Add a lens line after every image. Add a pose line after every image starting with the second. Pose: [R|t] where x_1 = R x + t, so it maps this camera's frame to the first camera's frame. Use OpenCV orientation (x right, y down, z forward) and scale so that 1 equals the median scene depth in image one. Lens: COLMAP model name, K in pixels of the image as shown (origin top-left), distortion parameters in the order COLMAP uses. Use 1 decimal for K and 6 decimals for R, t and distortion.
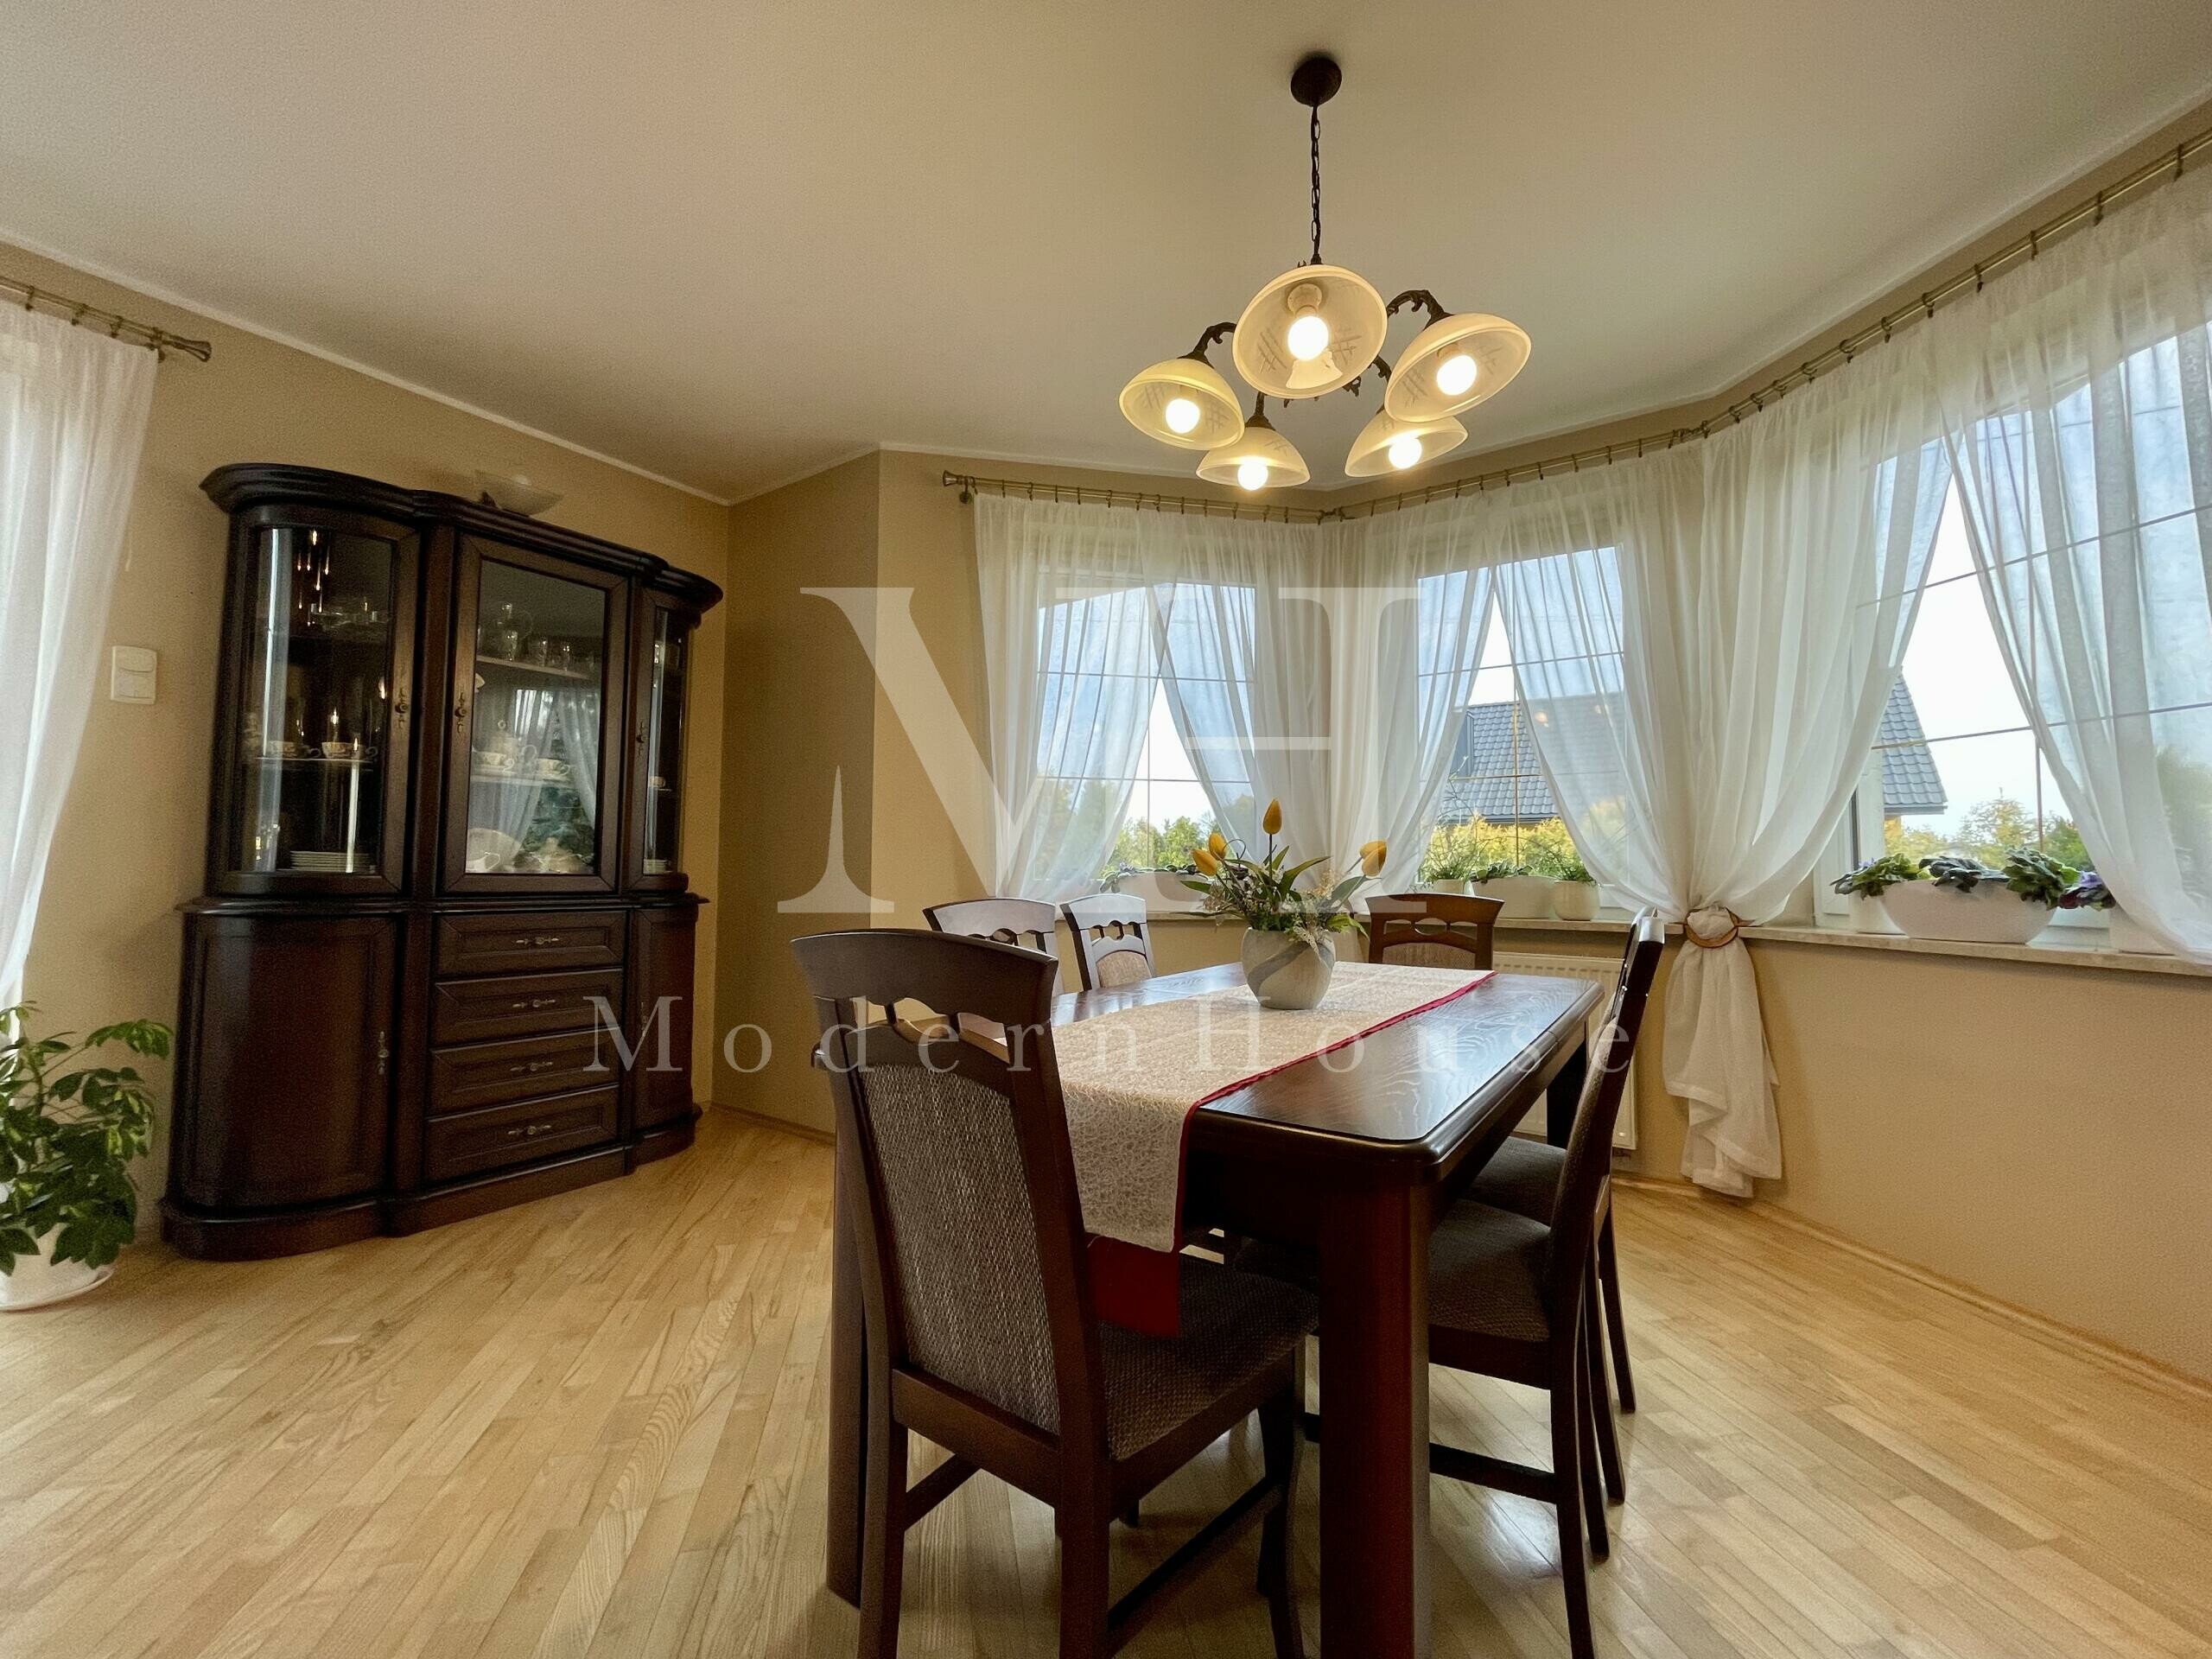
lens RADIAL K [[894.3, 0, 1121.2], [0, 894.3, 814.9], [0, 0, 1]] dist [-0.000224, -0.000075]
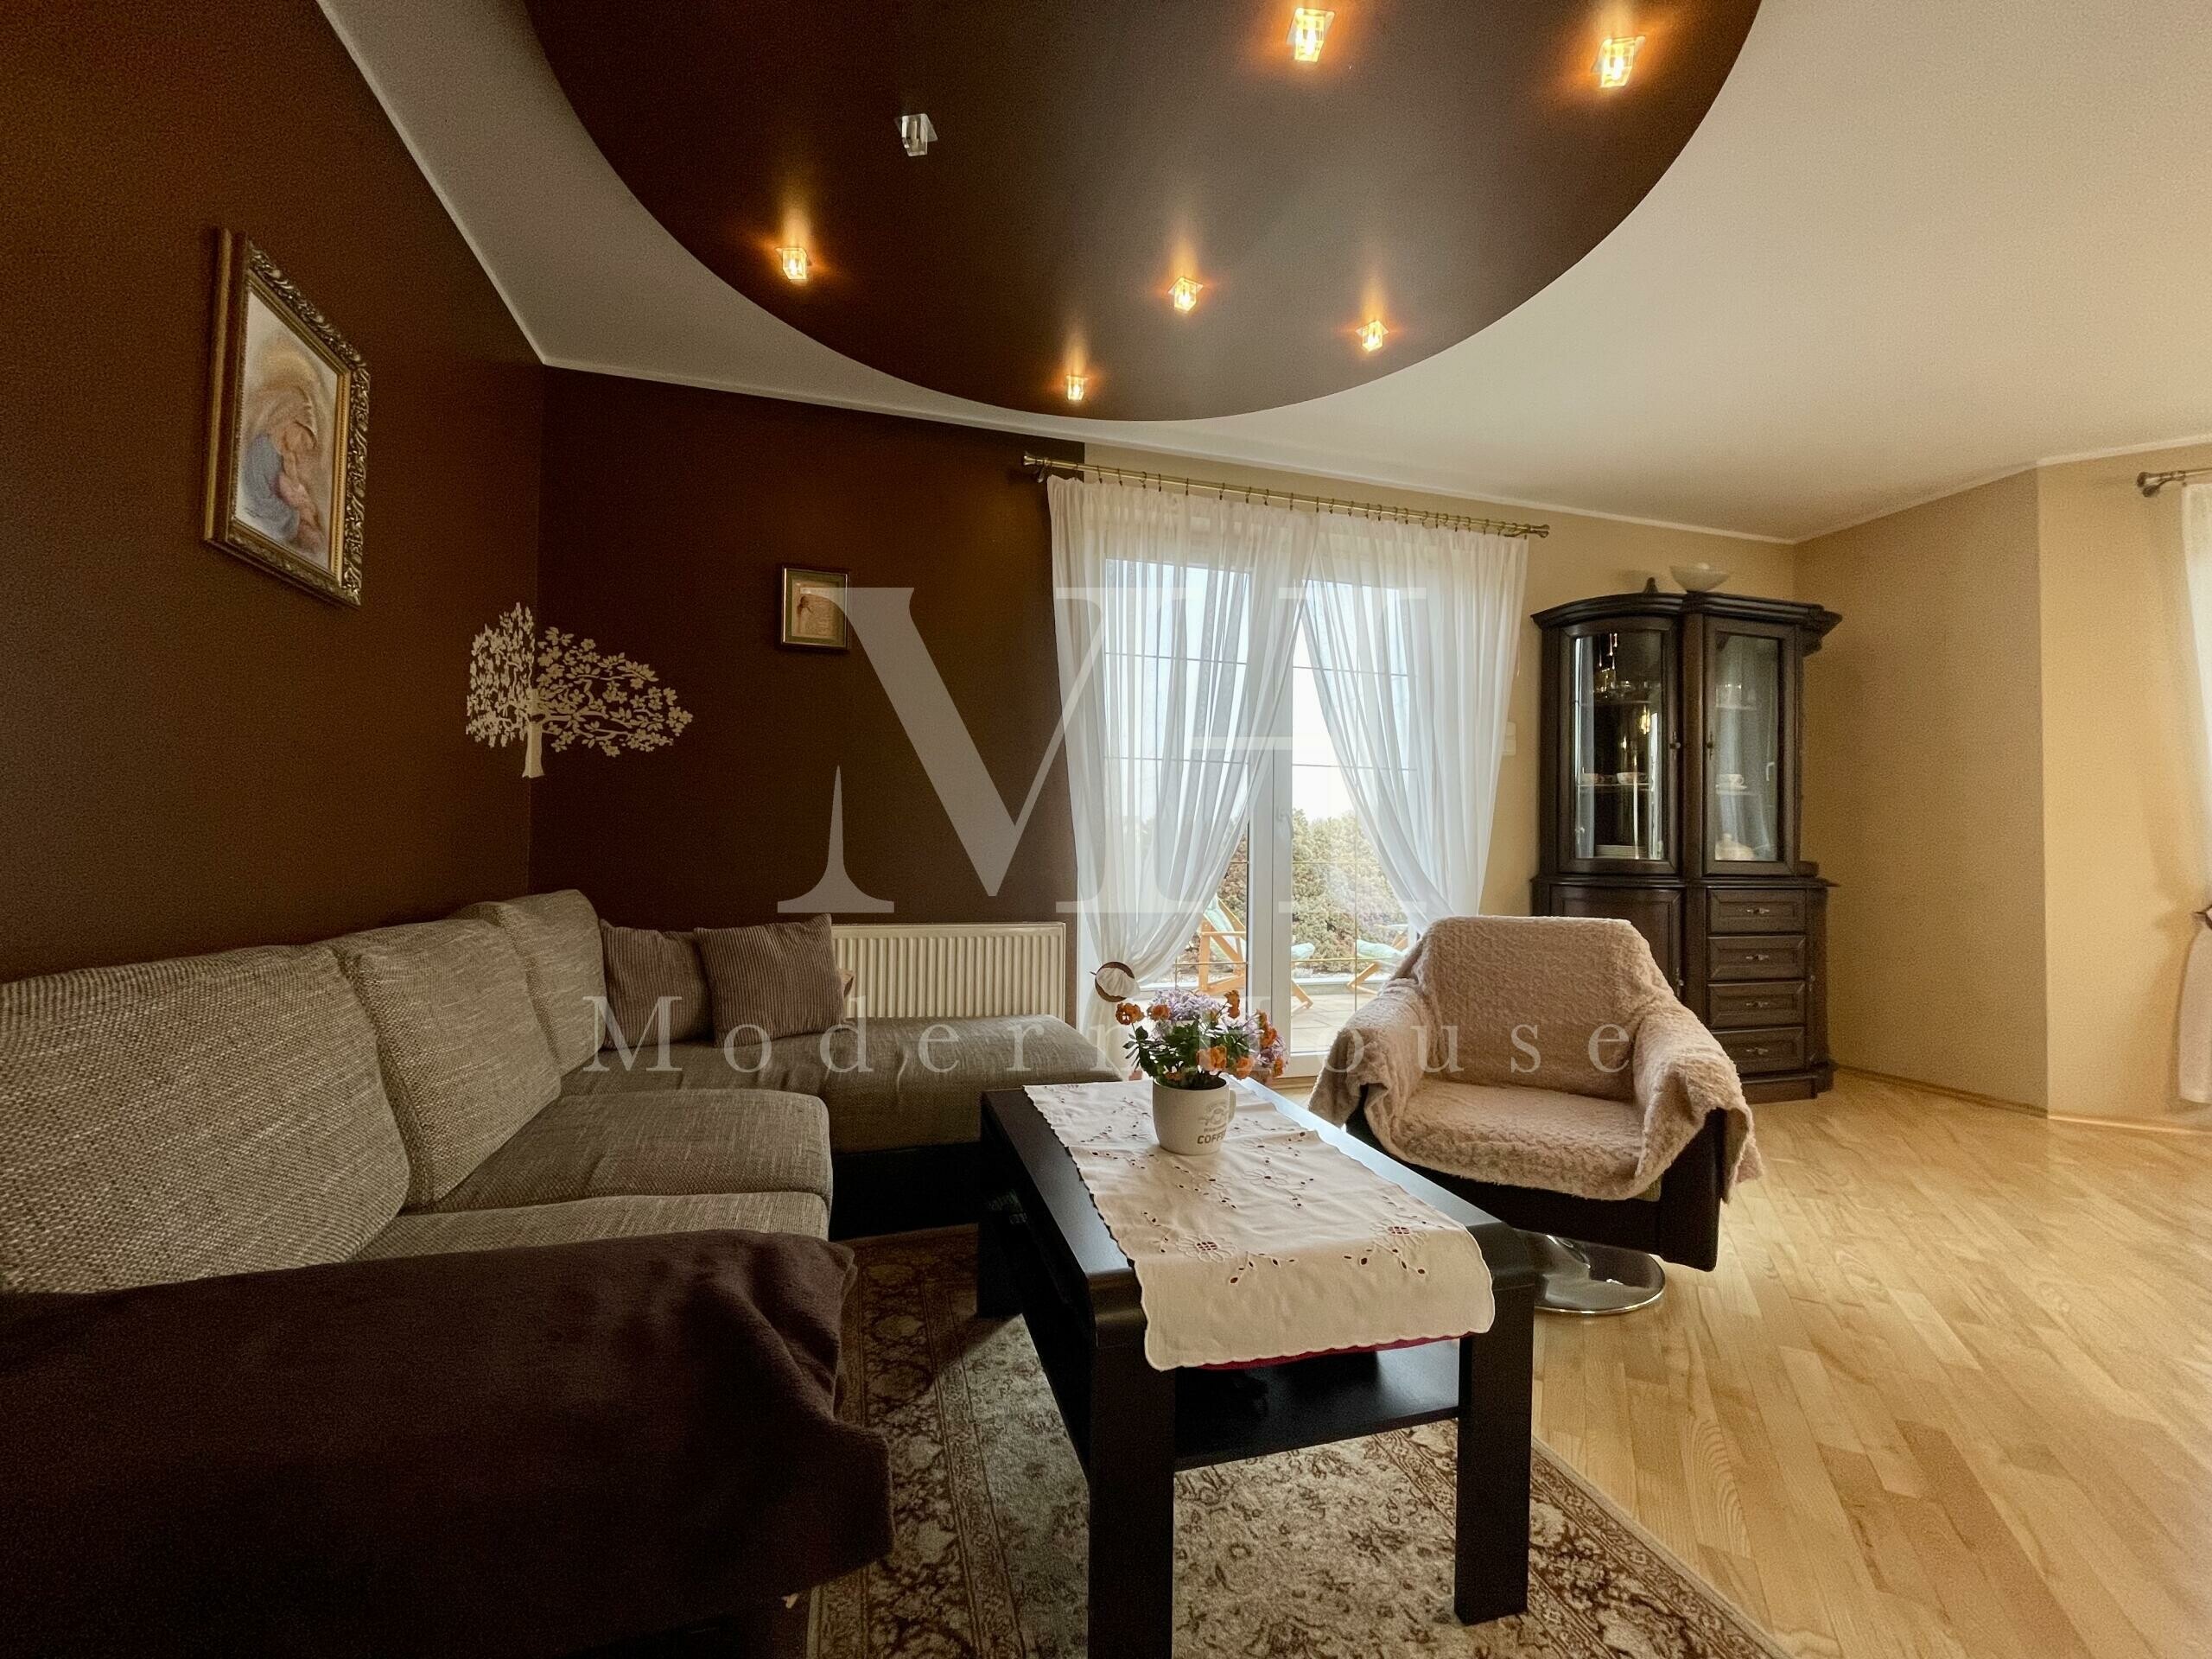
lens RADIAL K [[894.3, 0, 1112.3], [0, 894.3, 826.2], [0, 0, 1]] dist [-0.000224, -0.000075]
pose [[0.776733, -0.013918, -0.629676, -0.596844], [0.033247, 0.999268, 0.018924, -0.047798], [0.628952, -0.035634, 0.776627, -0.697615]]
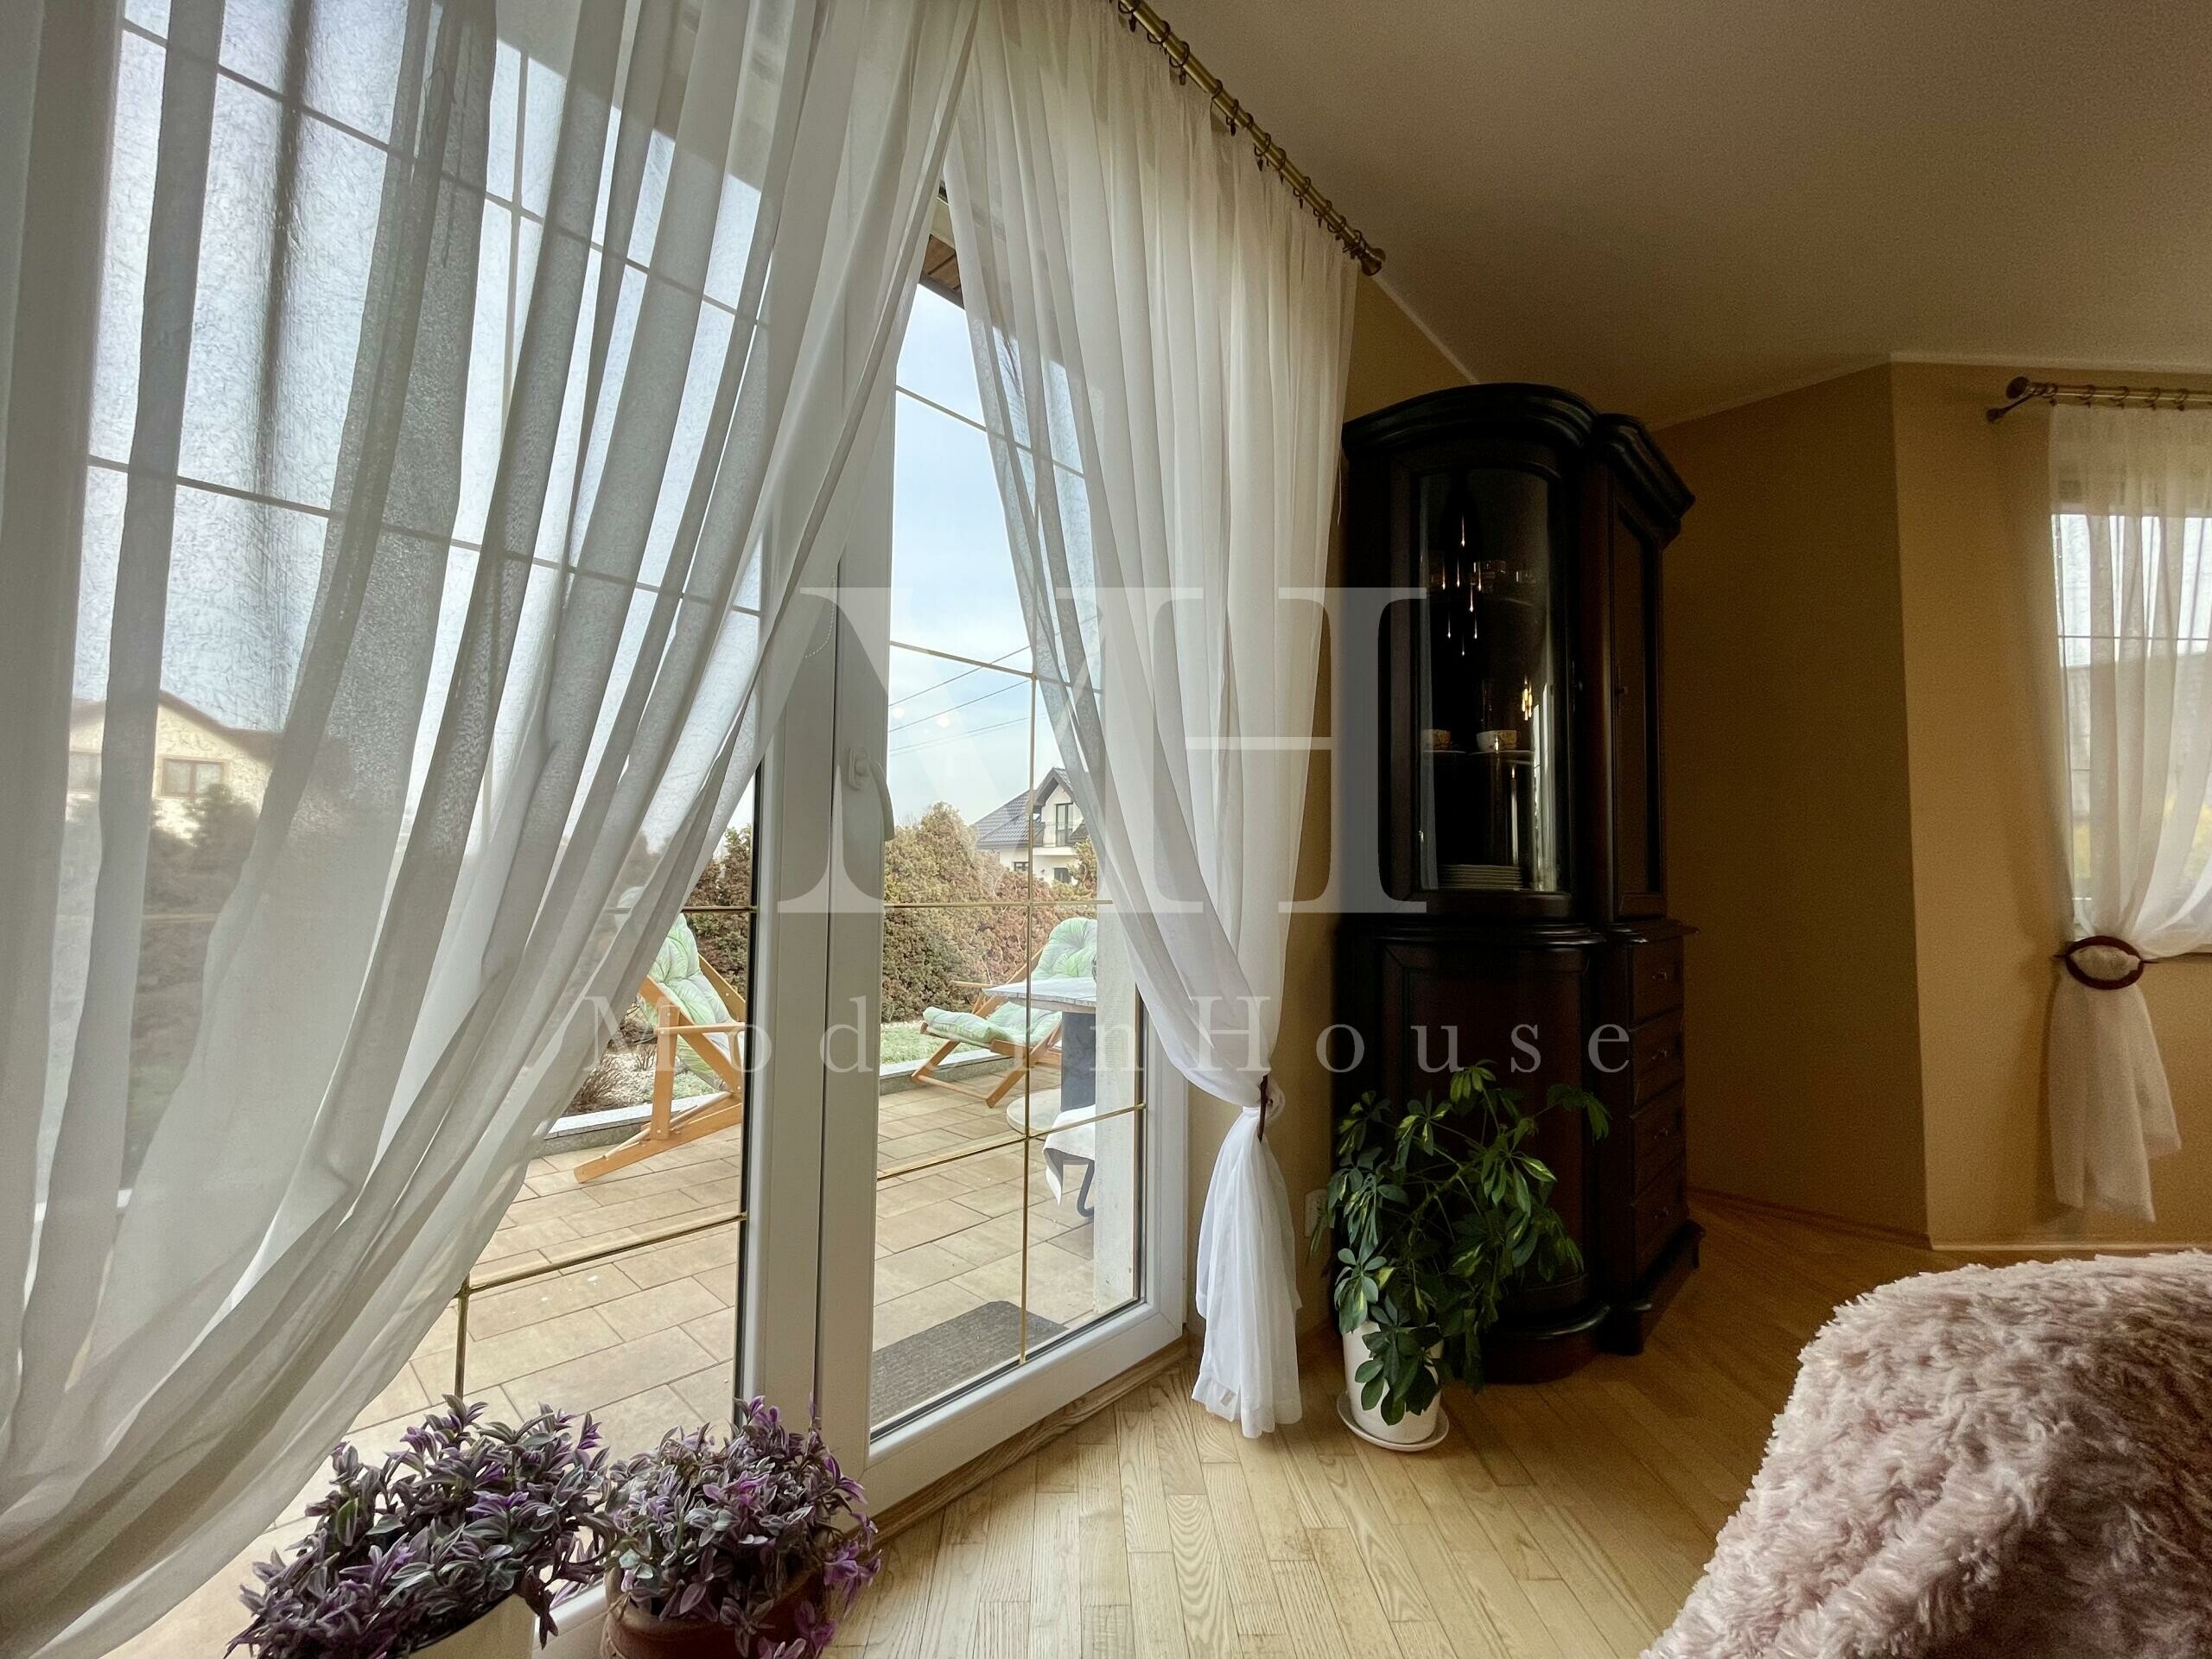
lens RADIAL K [[894.3, 0, 1147.6], [0, 894.3, 820.0], [0, 0, 1]] dist [-0.000224, -0.000075]
pose [[0.990555, -0.009210, -0.136805, -1.068536], [0.007774, 0.999909, -0.011023, 0.005725], [0.136894, 0.009855, 0.990537, 0.156403]]
